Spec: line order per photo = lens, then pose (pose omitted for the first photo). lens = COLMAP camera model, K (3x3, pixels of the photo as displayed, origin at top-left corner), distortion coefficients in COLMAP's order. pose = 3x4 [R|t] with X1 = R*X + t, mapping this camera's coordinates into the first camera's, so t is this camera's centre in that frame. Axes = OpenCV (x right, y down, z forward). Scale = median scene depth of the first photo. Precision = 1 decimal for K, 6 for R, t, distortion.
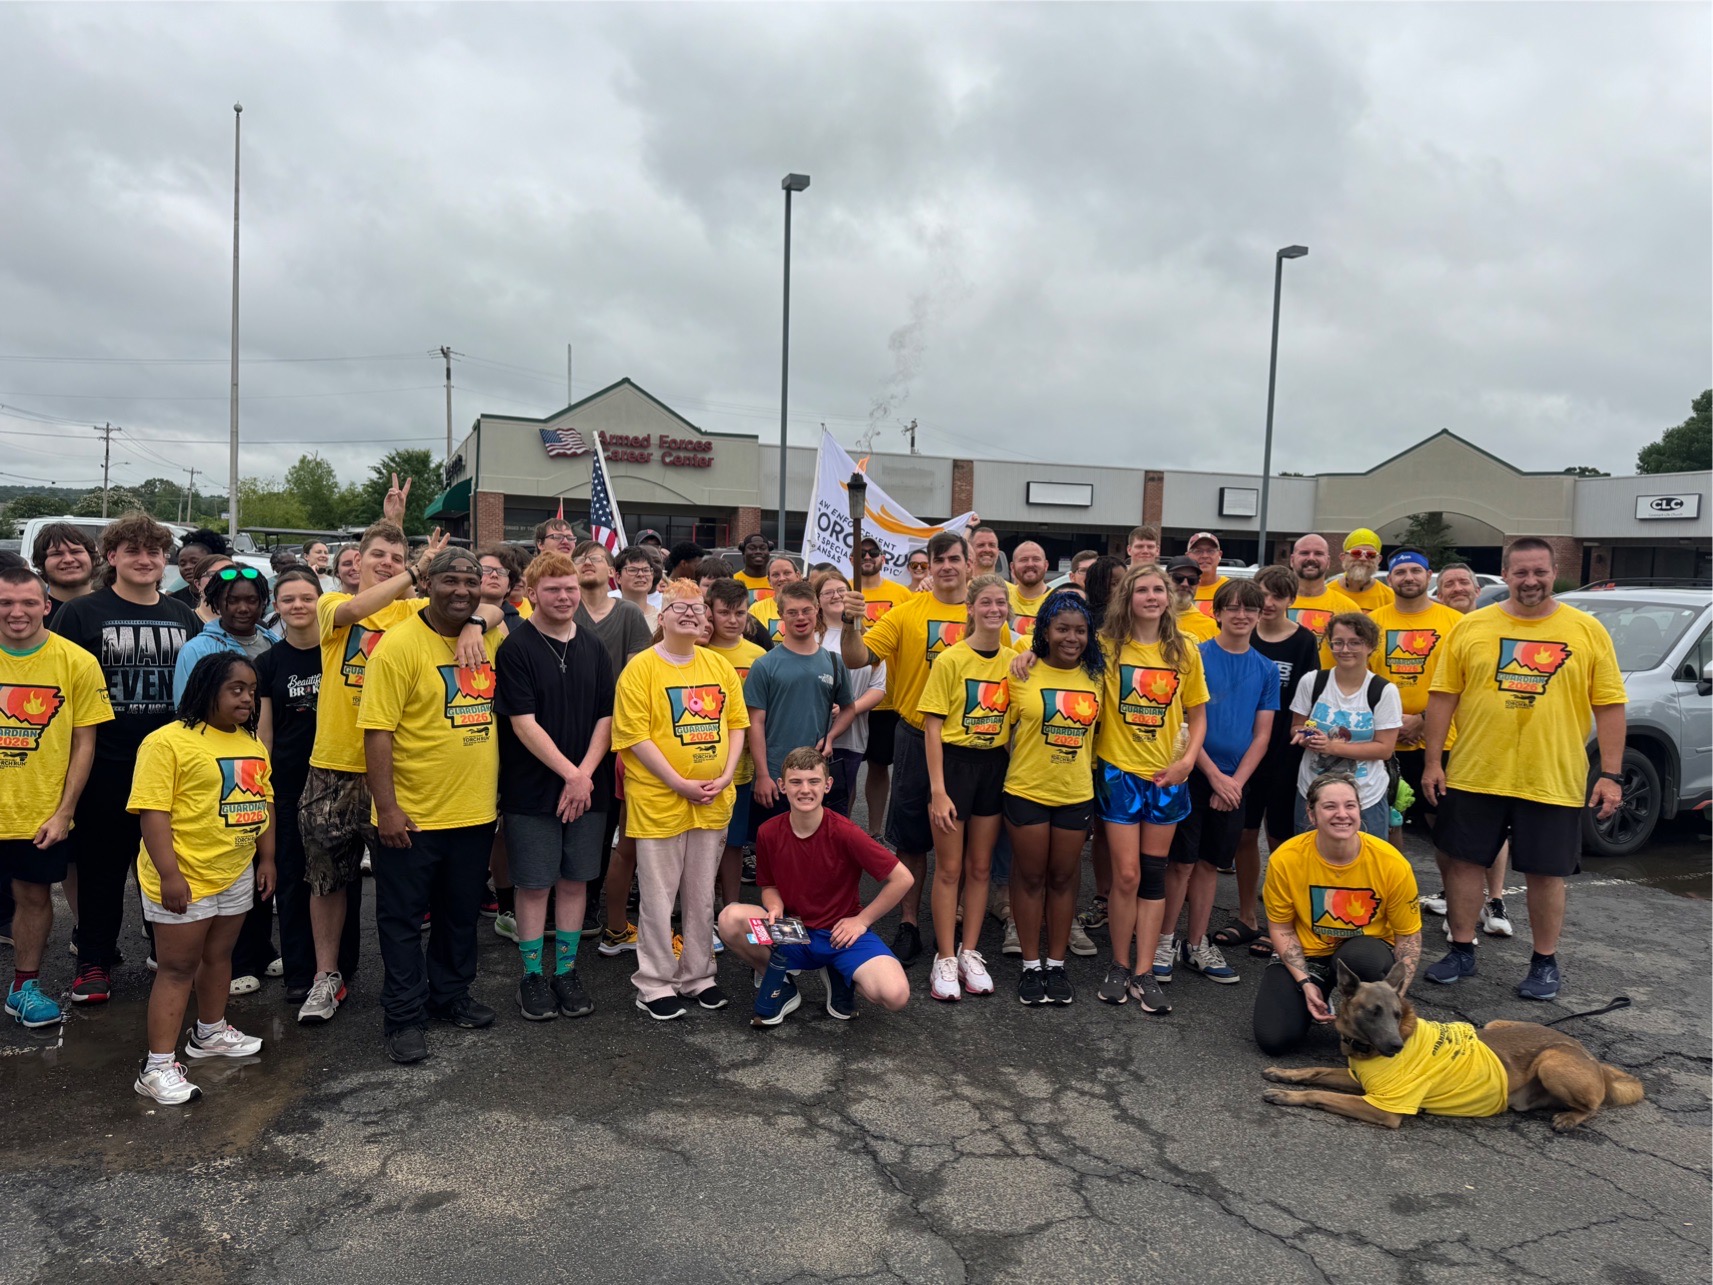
lens RADIAL K [[1210.4, 0, 860.7], [0, 1210.4, 639.7], [0, 0, 1]] dist [0.024443, -0.024947]
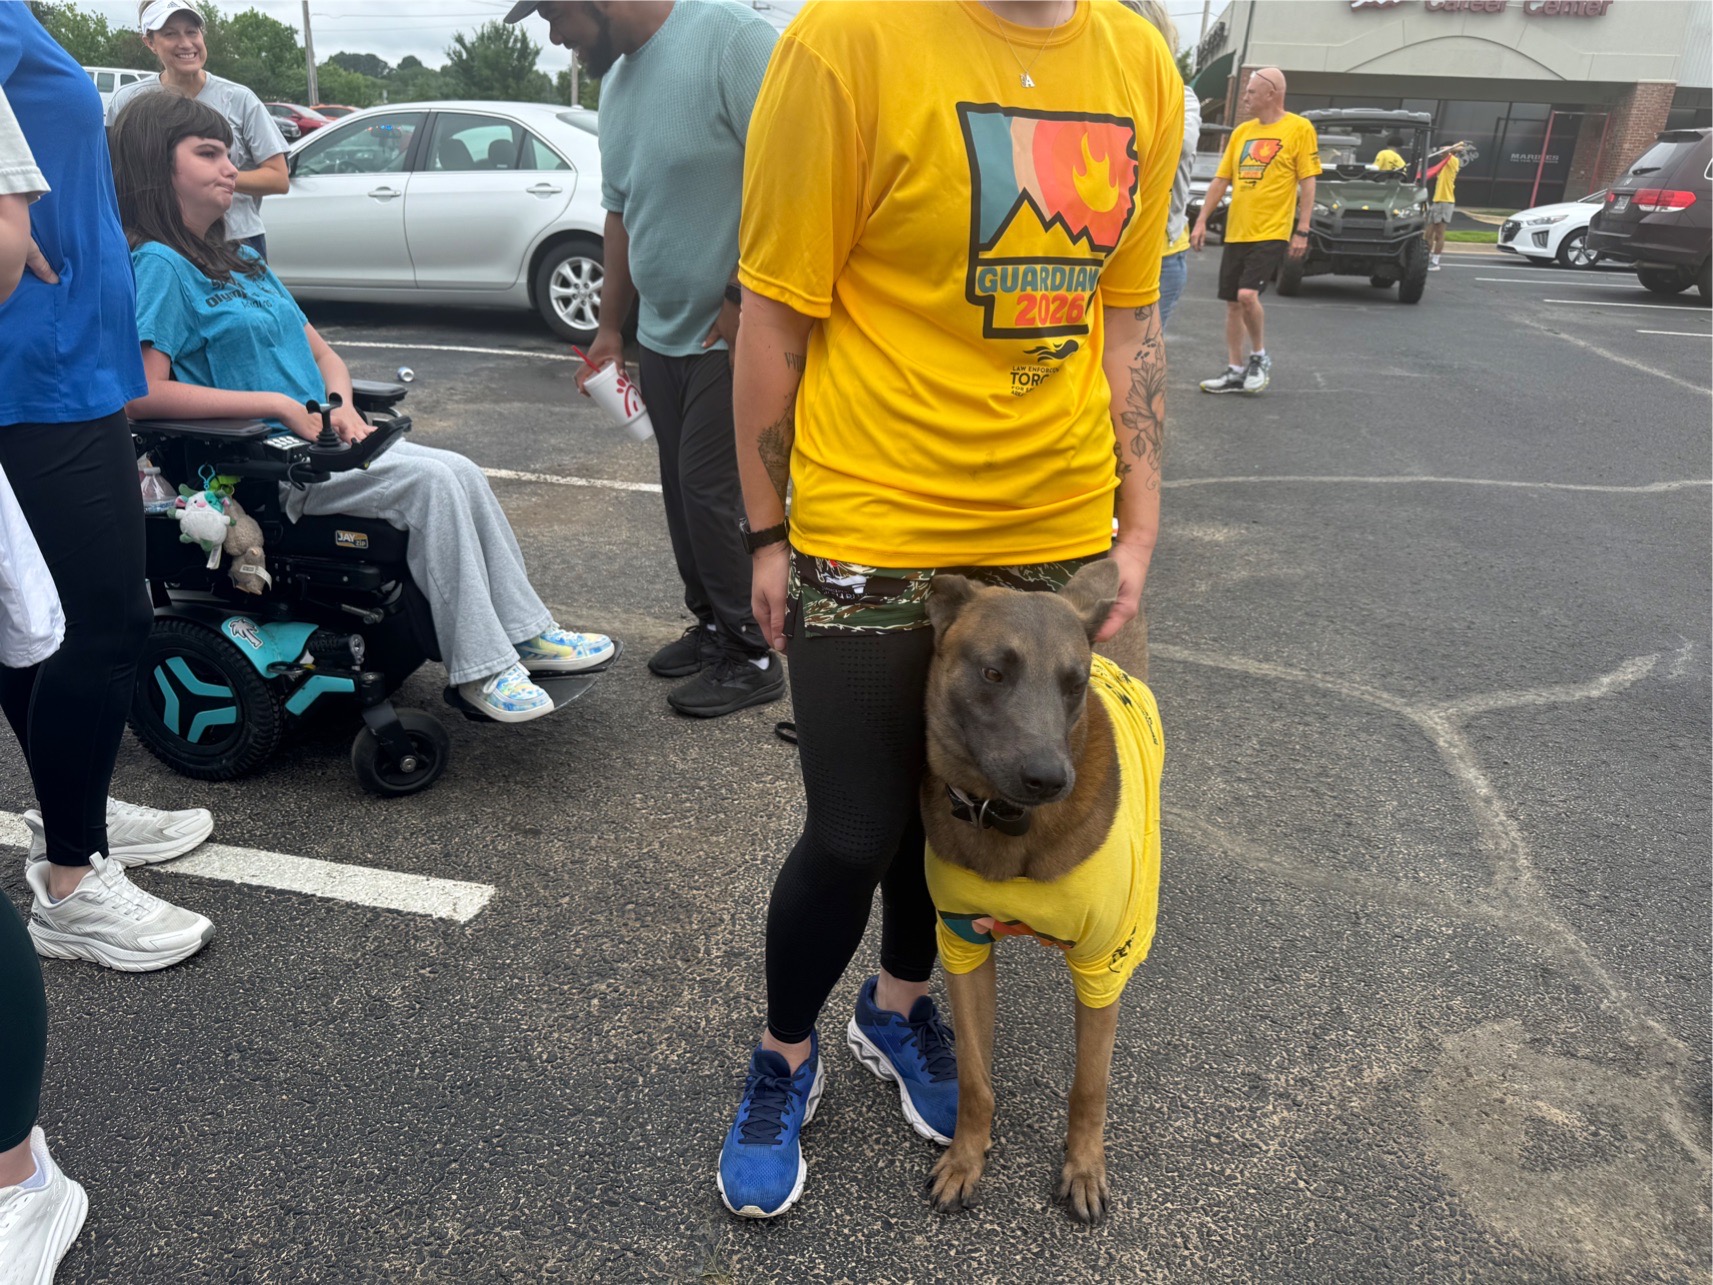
lens RADIAL K [[1214.0, 0, 856.6], [0, 1214.0, 634.4], [0, 0, 1]] dist [0.023932, -0.026110]
pose [[0.844306, 0.203203, -0.495838, -0.068761], [-0.054060, 0.952890, 0.298459, -0.002030], [0.533127, -0.225185, 0.815517, 0.171654]]
